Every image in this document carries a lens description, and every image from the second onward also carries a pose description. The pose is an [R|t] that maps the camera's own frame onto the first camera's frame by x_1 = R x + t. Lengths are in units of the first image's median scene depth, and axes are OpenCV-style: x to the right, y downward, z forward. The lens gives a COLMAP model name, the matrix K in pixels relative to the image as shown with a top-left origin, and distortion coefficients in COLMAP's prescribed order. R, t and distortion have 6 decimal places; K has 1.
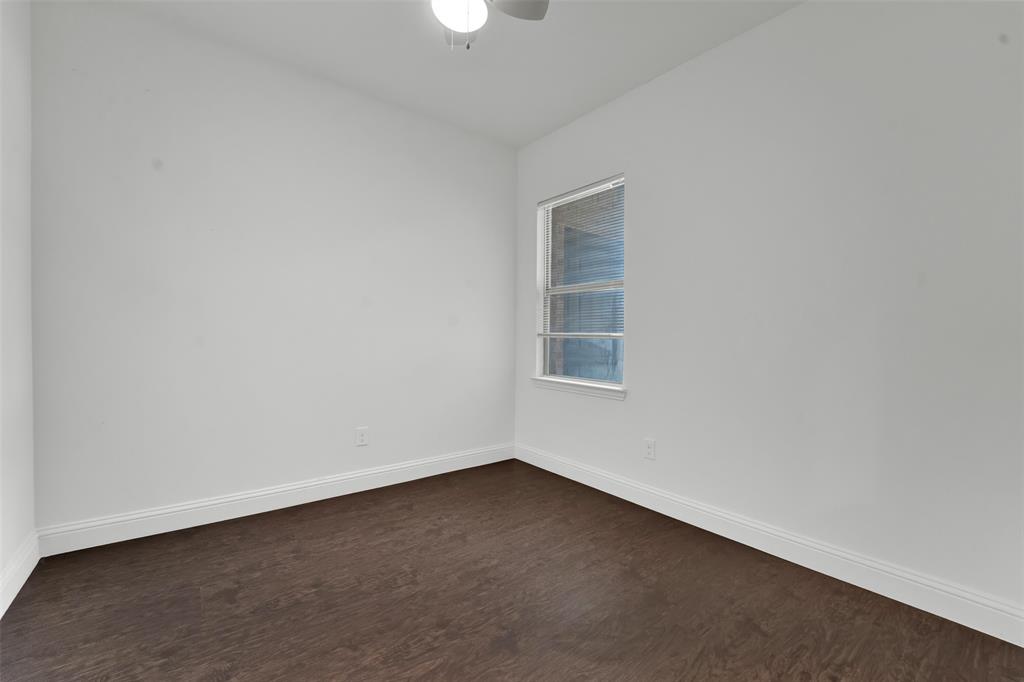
lens RADIAL K [[423.0, 0, 512.0], [0, 423.0, 341.0], [0, 0, 1]] dist [-0.000220, 0.000002]
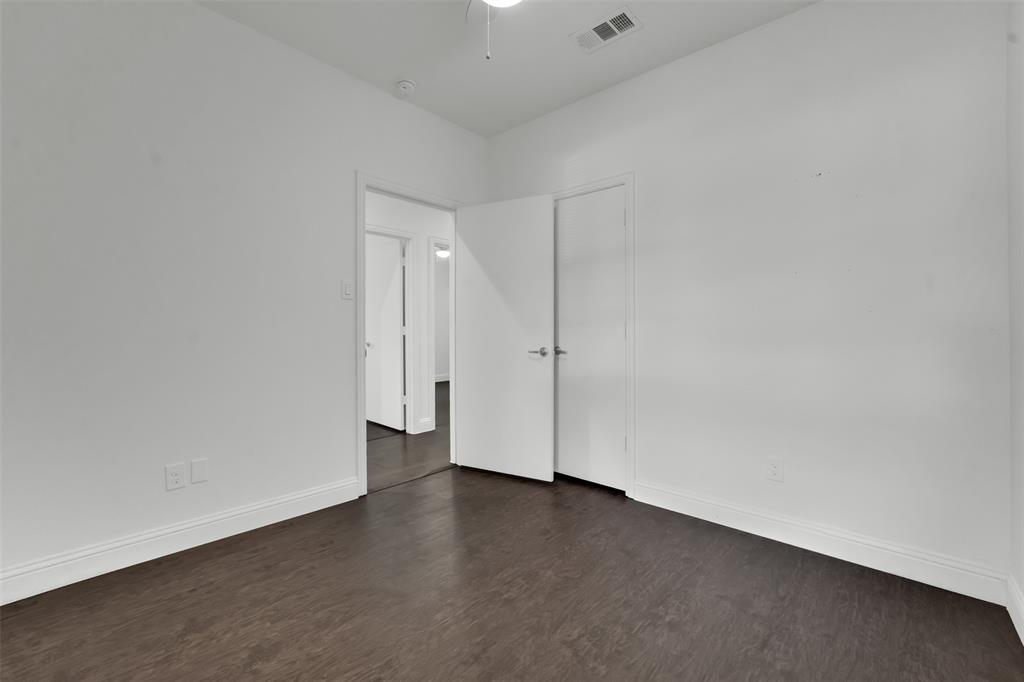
lens RADIAL K [[423.0, 0, 512.0], [0, 423.0, 341.0], [0, 0, 1]] dist [-0.000220, 0.000002]
pose [[-0.984562, -0.007945, -0.174854, 0.018734], [-0.013056, 0.999520, 0.028095, -0.019800], [0.174547, 0.029944, -0.984193, 2.027400]]
